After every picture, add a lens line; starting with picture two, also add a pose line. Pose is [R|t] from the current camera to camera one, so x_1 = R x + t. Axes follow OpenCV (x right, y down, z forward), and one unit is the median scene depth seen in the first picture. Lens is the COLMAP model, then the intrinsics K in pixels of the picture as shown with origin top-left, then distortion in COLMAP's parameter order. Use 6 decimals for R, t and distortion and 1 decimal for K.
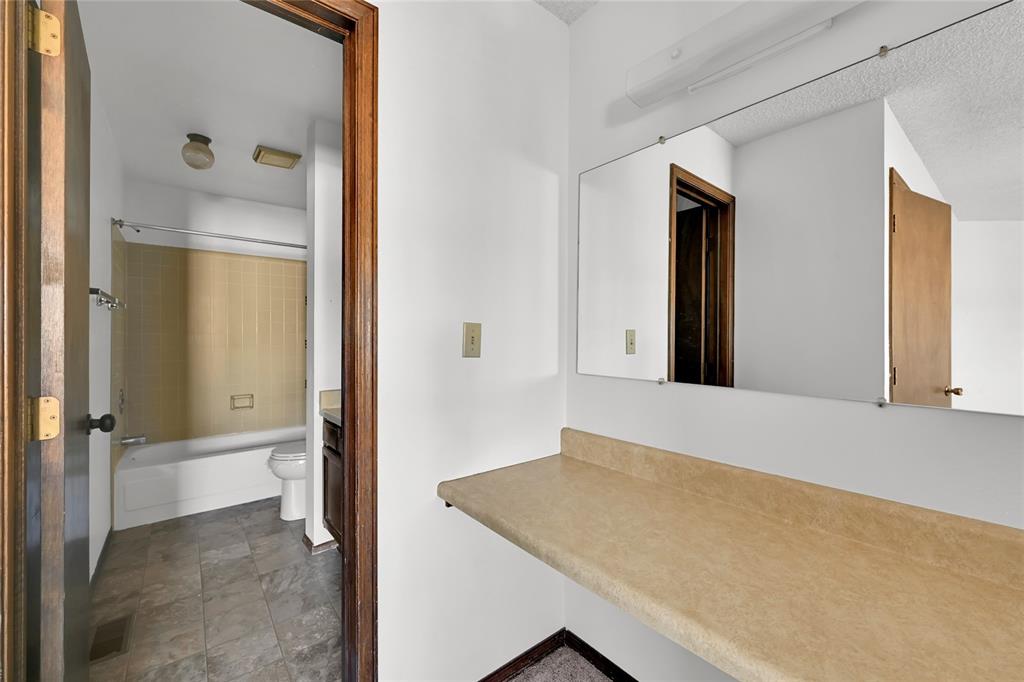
lens RADIAL K [[415.2, 0, 508.3], [0, 415.2, 337.3], [0, 0, 1]] dist [-0.002753, -0.000348]
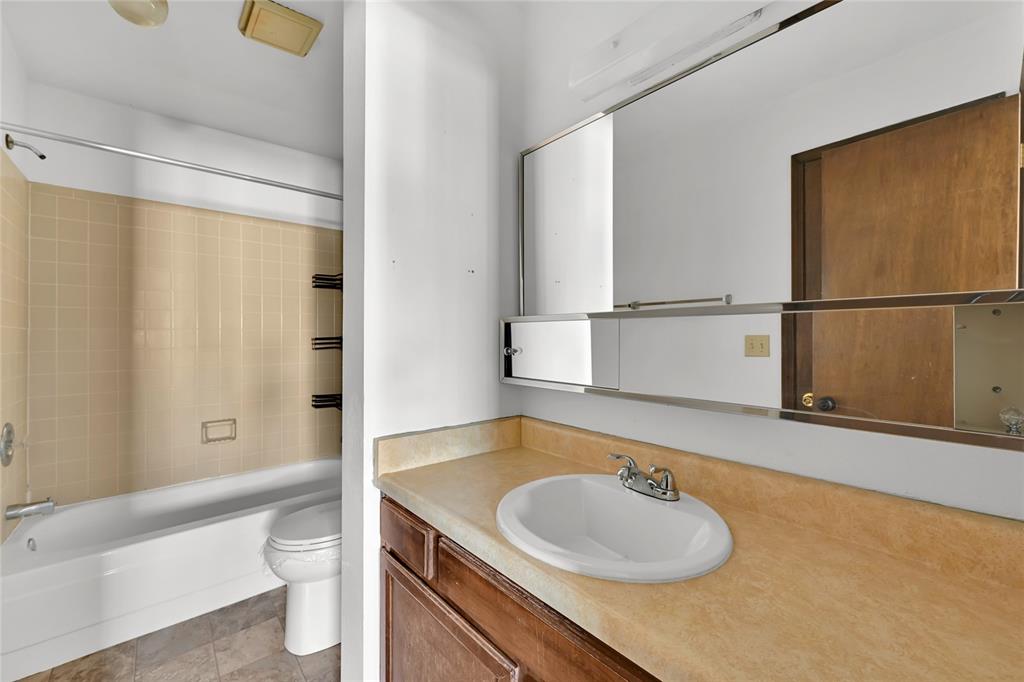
lens RADIAL K [[443.3, 0, 513.0], [0, 443.3, 322.5], [0, 0, 1]] dist [0.001800, -0.000035]
pose [[0.999867, -0.008689, 0.013813, -0.189648], [0.008920, 0.999821, -0.016706, -0.002801], [-0.013665, 0.016827, 0.999765, 0.295400]]
